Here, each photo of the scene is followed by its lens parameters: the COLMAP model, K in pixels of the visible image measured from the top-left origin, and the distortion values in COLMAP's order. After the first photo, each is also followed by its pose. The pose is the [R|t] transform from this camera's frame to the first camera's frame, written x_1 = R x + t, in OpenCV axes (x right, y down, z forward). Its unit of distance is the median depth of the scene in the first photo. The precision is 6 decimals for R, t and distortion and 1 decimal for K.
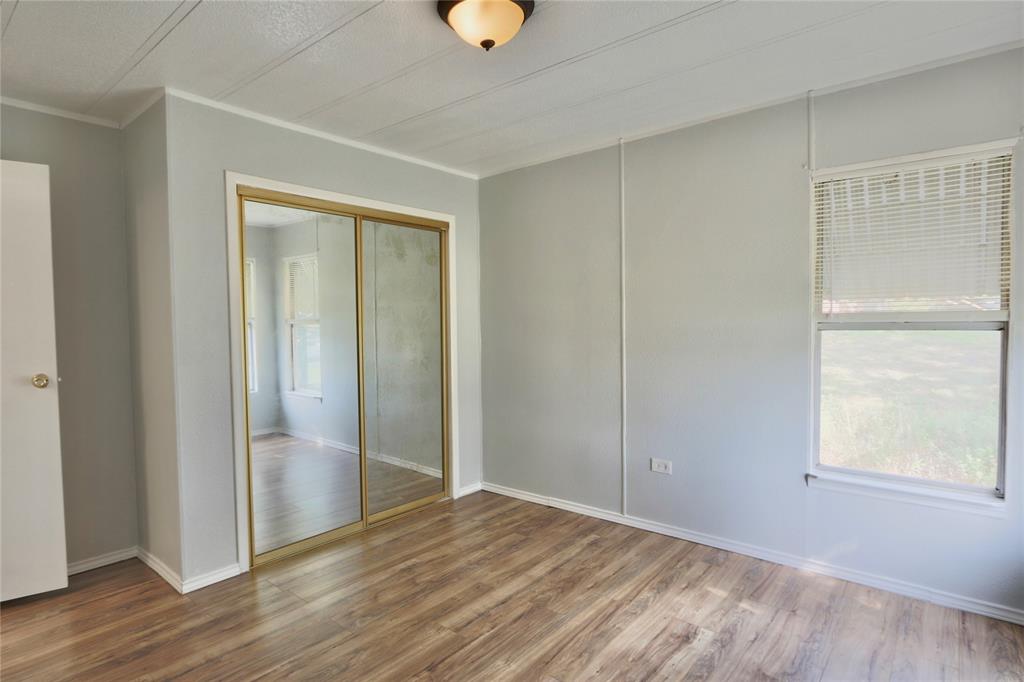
lens RADIAL K [[537.5, 0, 506.1], [0, 537.5, 343.5], [0, 0, 1]] dist [-0.018124, 0.002798]
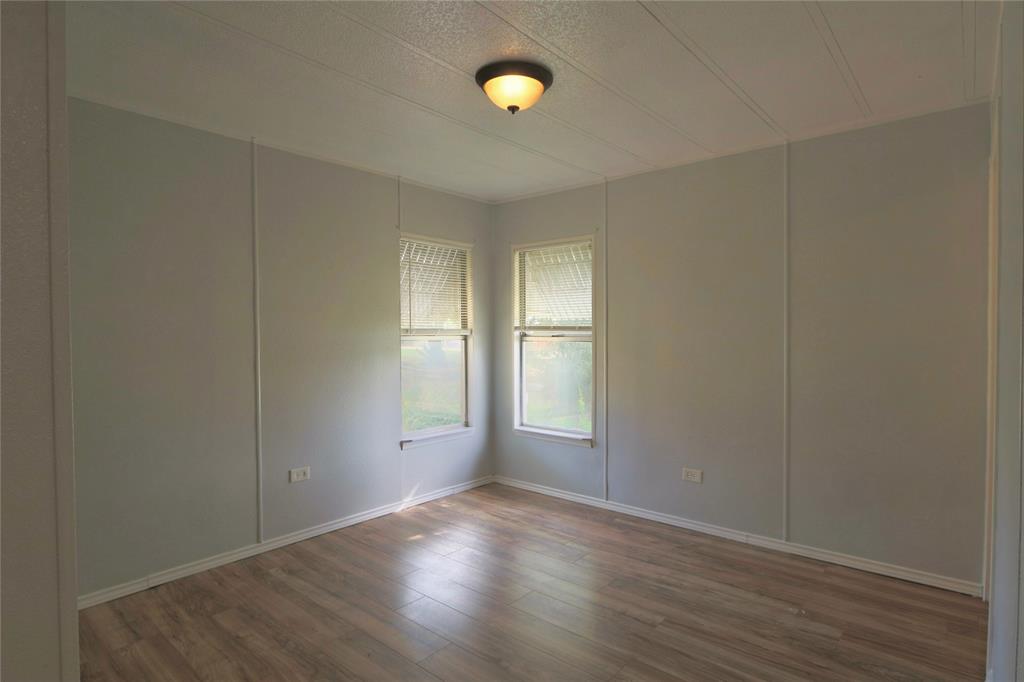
lens RADIAL K [[537.5, 0, 506.1], [0, 537.5, 343.5], [0, 0, 1]] dist [-0.018124, 0.002798]
pose [[0.021090, -0.008795, 0.999739, -0.773194], [0.042354, 0.999071, 0.007895, -0.014849], [-0.998880, 0.042176, 0.021443, 0.607698]]
